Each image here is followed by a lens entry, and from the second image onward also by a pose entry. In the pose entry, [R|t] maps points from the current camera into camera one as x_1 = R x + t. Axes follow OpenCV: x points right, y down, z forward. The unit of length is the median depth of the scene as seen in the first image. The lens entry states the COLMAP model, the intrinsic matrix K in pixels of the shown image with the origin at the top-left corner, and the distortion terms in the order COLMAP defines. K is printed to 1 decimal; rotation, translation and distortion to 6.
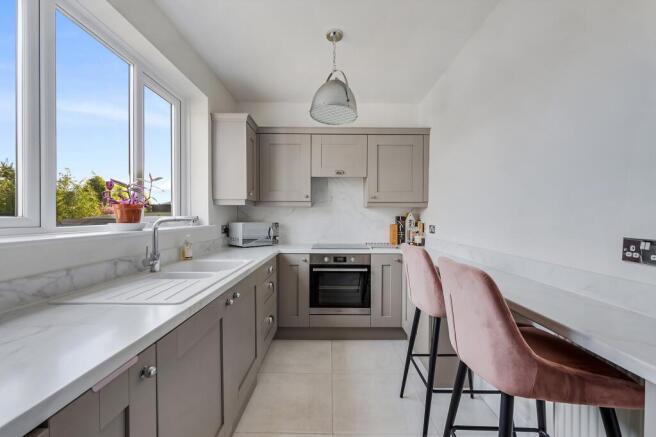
lens RADIAL K [[277.5, 0, 328.0], [0, 277.5, 218.5], [0, 0, 1]] dist [0.000278, 0.000026]
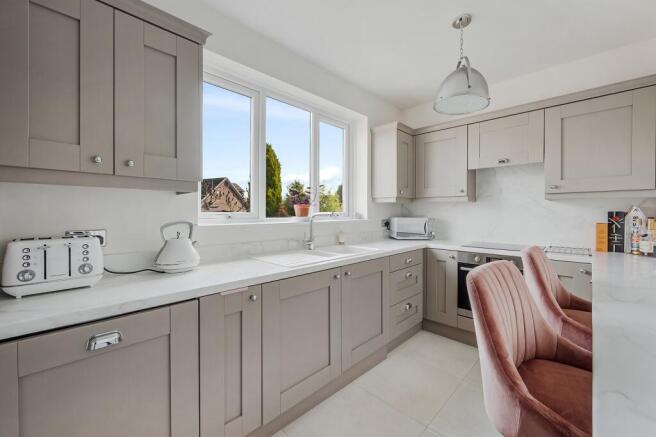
lens RADIAL K [[267.1, 0, 327.1], [0, 267.1, 211.0], [0, 0, 1]] dist [0.000610, 0.000038]
pose [[0.708694, -0.004387, -0.705502, 0.266474], [-0.003180, 0.999951, -0.009412, -0.000804], [0.705509, 0.008914, 0.708645, 0.027477]]
